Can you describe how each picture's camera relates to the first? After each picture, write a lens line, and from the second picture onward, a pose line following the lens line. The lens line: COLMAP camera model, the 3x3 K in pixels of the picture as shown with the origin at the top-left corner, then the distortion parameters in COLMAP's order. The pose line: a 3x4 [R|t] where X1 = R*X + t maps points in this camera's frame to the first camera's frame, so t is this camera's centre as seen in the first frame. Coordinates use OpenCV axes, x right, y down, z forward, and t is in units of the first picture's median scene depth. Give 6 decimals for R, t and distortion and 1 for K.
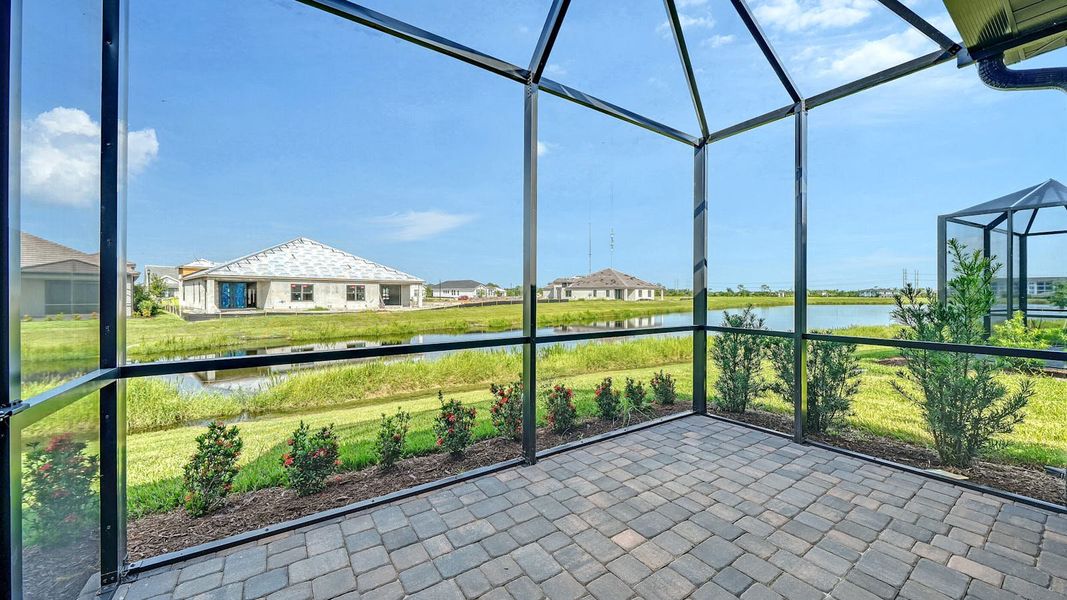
lens RADIAL K [[383.2, 0, 528.4], [0, 383.2, 296.6], [0, 0, 1]] dist [-0.002078, -0.000135]
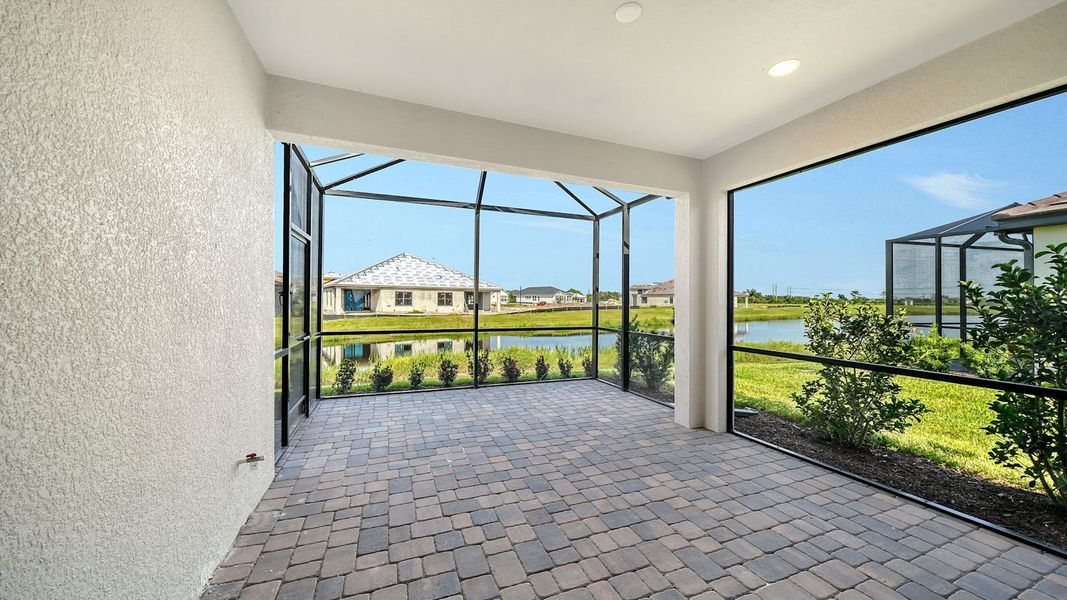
lens RADIAL K [[383.2, 0, 534.0], [0, 383.2, 302.5], [0, 0, 1]] dist [-0.002078, -0.000135]
pose [[0.976226, 0.008287, -0.216598, 0.125694], [-0.007800, 0.999965, 0.003103, -0.007965], [0.216616, -0.001340, 0.976256, -0.161646]]
